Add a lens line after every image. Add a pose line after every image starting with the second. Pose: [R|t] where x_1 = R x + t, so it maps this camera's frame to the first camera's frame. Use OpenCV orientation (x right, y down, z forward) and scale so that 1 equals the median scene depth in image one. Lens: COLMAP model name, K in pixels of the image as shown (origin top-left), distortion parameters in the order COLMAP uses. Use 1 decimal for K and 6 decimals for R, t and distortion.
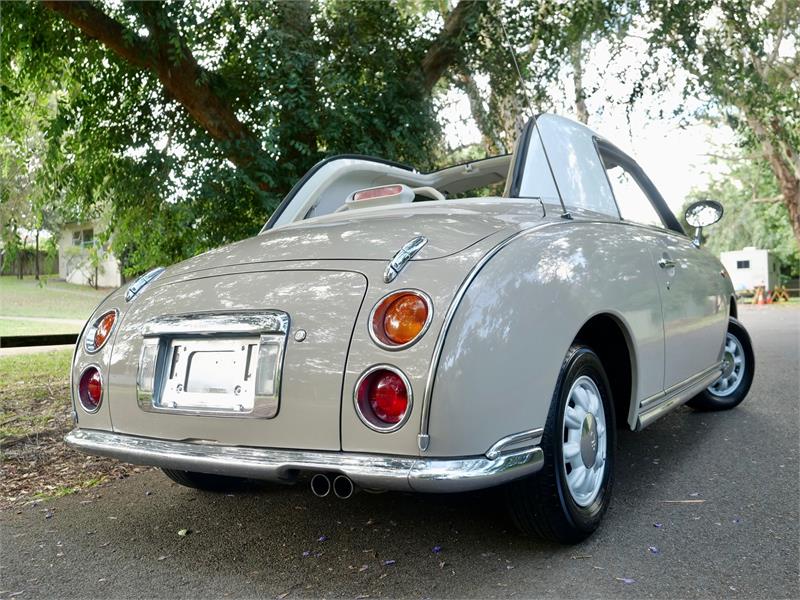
lens RADIAL K [[714.6, 0, 400.0], [0, 714.6, 300.0], [0, 0, 1]] dist [-0.003672, 0.009139]
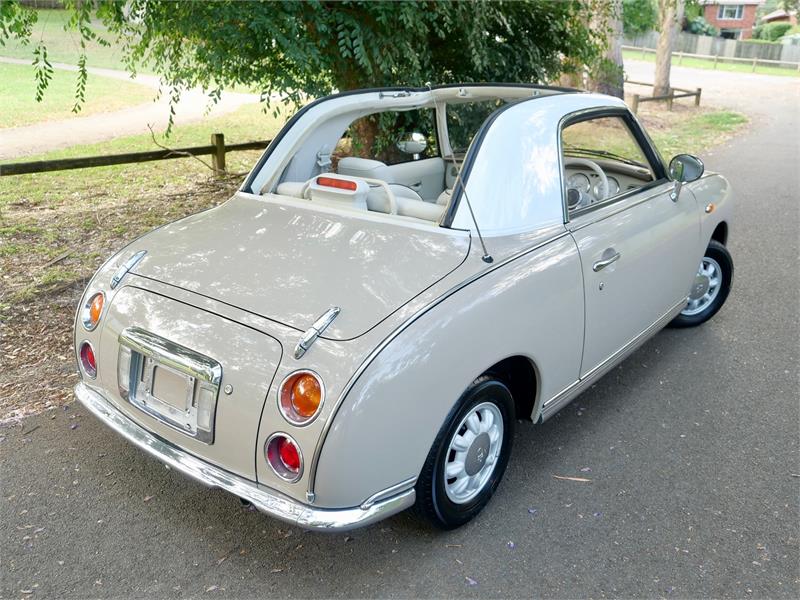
lens RADIAL K [[714.6, 0, 400.0], [0, 714.6, 300.0], [0, 0, 1]] dist [-0.003672, 0.009139]
pose [[0.992982, 0.083662, -0.083589, 0.212208], [-0.048904, 0.934011, 0.353881, -0.471717], [0.107679, -0.347309, 0.931548, -0.059899]]
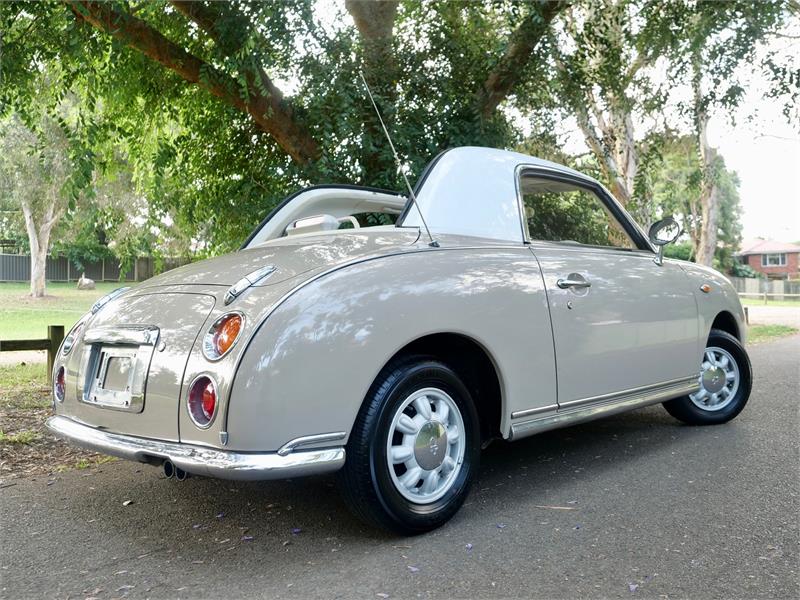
lens RADIAL K [[683.3, 0, 402.3], [0, 683.3, 299.9], [0, 0, 1]] dist [0.003674, 0.003501]
pose [[0.977769, 0.007993, -0.209532, 0.442608], [-0.008897, 0.999955, -0.003371, -0.027105], [0.209496, 0.005161, 0.977796, -0.060694]]
